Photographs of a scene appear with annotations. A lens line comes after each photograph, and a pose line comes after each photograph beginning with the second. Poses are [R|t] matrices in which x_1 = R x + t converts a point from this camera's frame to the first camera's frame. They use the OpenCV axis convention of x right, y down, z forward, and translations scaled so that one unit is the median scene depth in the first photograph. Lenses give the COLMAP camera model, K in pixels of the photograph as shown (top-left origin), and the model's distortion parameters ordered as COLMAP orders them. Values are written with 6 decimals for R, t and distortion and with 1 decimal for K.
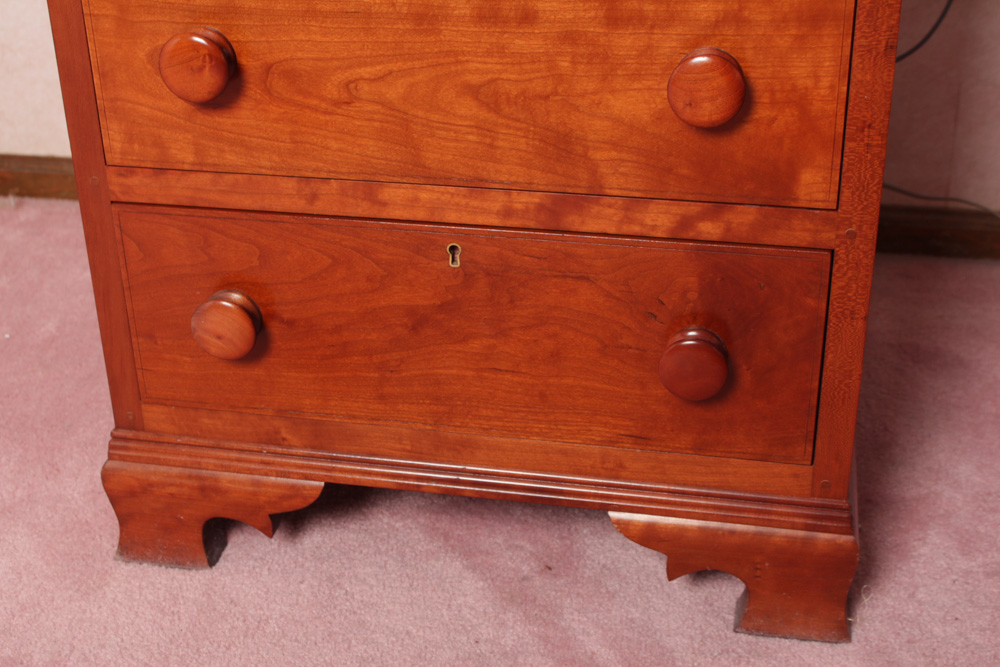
lens RADIAL K [[1591.4, 0, 504.5], [0, 1591.4, 334.9], [0, 0, 1]] dist [-0.040470, 0.000000]
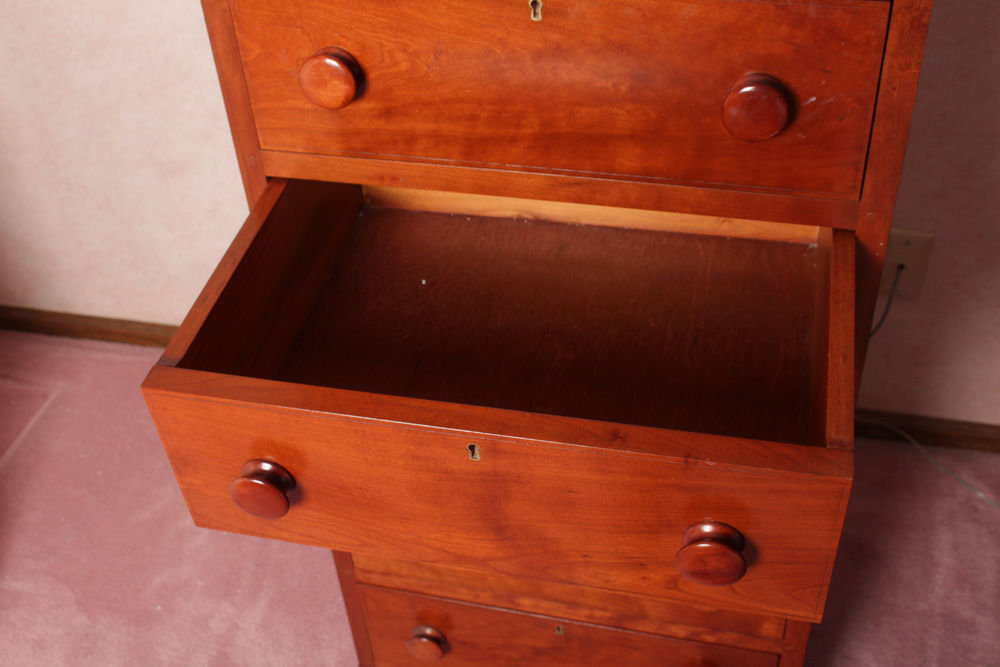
lens RADIAL K [[1150.6, 0, 498.4], [0, 1150.6, 336.2], [0, 0, 1]] dist [-0.074406, 0.000000]
pose [[0.998336, -0.009732, -0.056845, -0.024487], [0.019874, 0.983342, 0.180677, -0.593611], [0.054140, -0.181506, 0.981898, -0.164739]]
